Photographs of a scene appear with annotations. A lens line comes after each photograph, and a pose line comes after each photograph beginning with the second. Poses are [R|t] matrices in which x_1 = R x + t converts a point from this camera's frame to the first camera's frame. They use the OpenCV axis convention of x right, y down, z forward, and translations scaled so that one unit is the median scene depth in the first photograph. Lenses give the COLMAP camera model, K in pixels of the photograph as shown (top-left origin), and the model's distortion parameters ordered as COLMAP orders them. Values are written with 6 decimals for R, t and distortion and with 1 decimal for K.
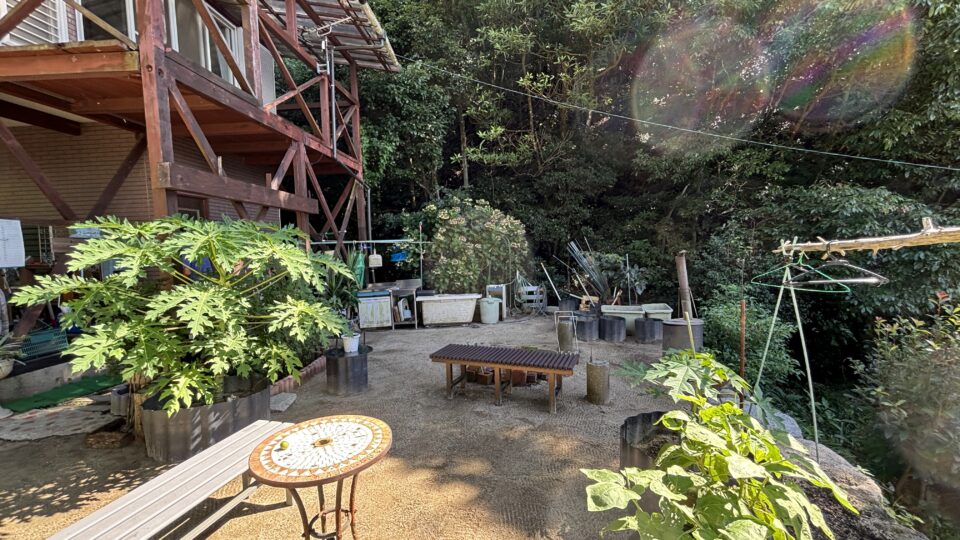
lens RADIAL K [[388.8, 0, 480.0], [0, 388.8, 270.0], [0, 0, 1]] dist [-0.000704, 0.000118]
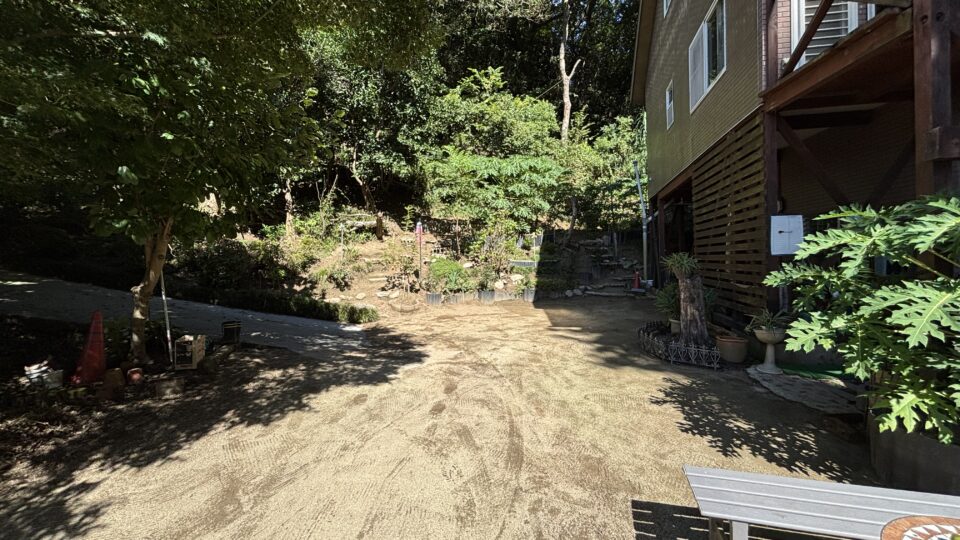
lens RADIAL K [[388.8, 0, 480.0], [0, 388.8, 270.0], [0, 0, 1]] dist [-0.000704, 0.000118]
pose [[-0.096424, 0.057945, -0.993652, 0.129667], [-0.024484, 0.997864, 0.060567, -0.011608], [0.995039, 0.030169, -0.094799, 0.186420]]
